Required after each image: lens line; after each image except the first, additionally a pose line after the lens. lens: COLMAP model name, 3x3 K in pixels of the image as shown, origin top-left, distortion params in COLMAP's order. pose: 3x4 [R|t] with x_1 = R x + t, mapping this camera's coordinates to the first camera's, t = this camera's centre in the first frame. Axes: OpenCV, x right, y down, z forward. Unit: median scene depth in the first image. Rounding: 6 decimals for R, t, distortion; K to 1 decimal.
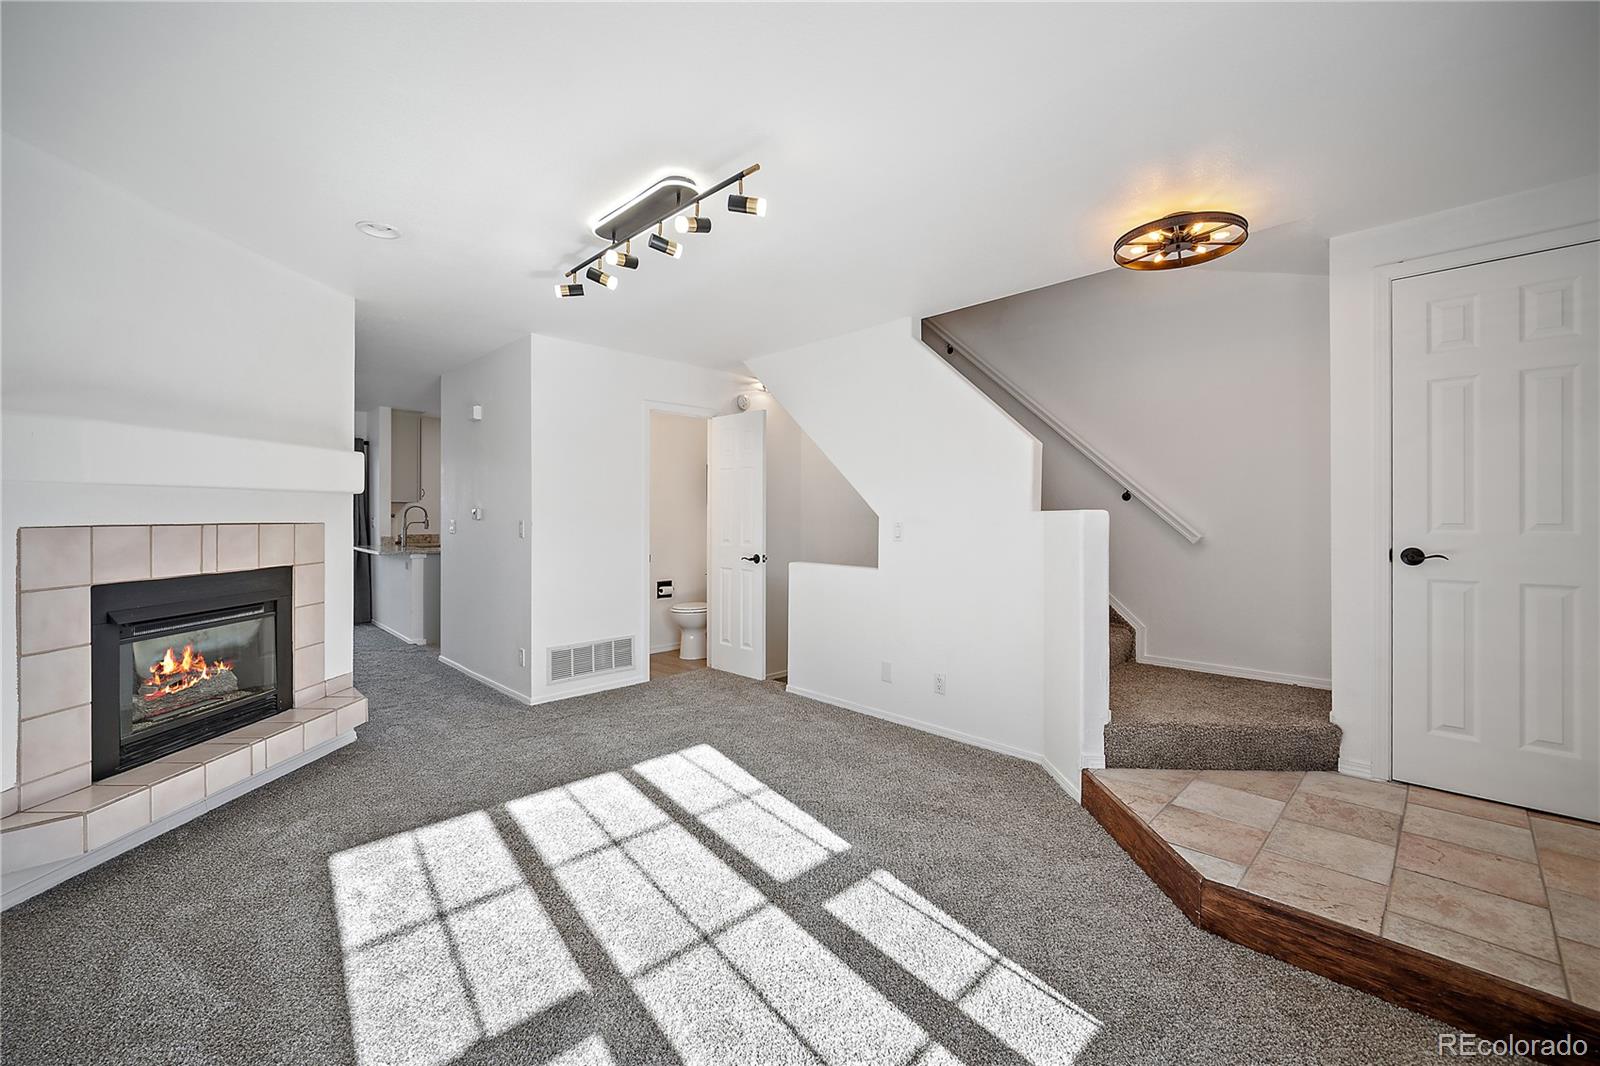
lens RADIAL K [[657.2, 0, 793.5], [0, 657.2, 520.2], [0, 0, 1]] dist [-0.000320, -0.000323]
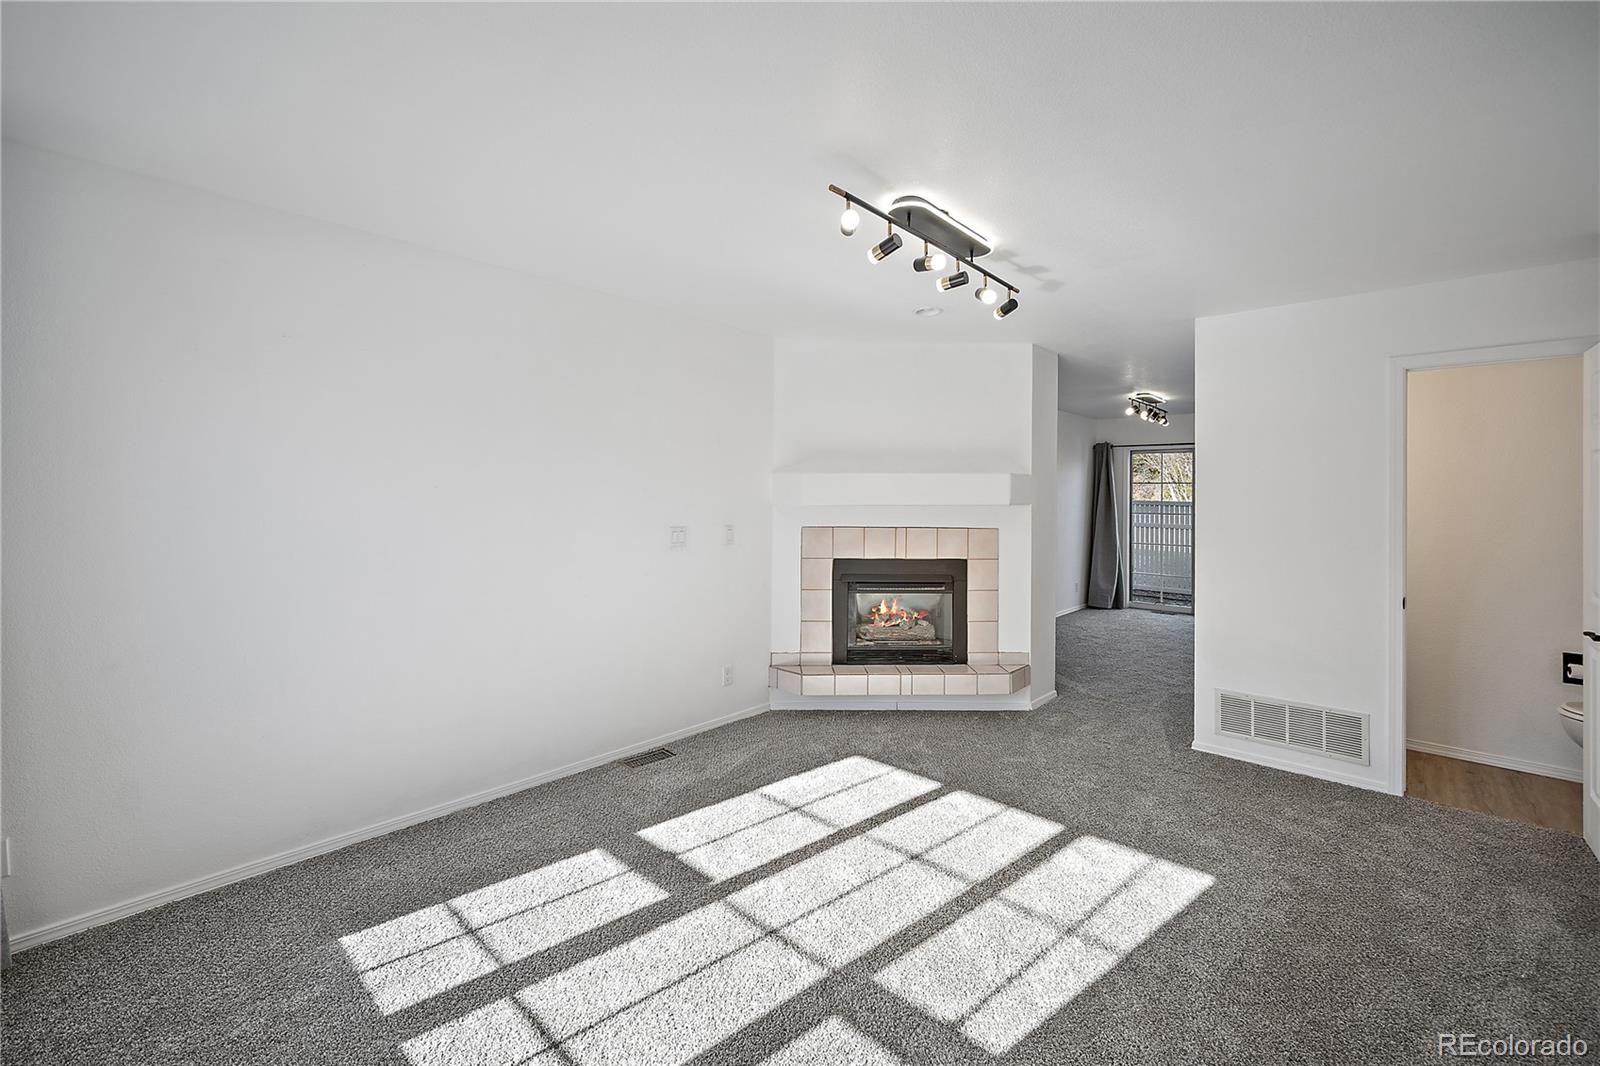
lens RADIAL K [[649.0, 0, 796.3], [0, 649.0, 491.6], [0, 0, 1]] dist [0.001370, -0.000028]
pose [[0.050525, -0.014606, -0.998616, 0.608519], [-0.014021, 0.999784, -0.015333, -0.048564], [0.998624, 0.014776, 0.050310, 0.623544]]
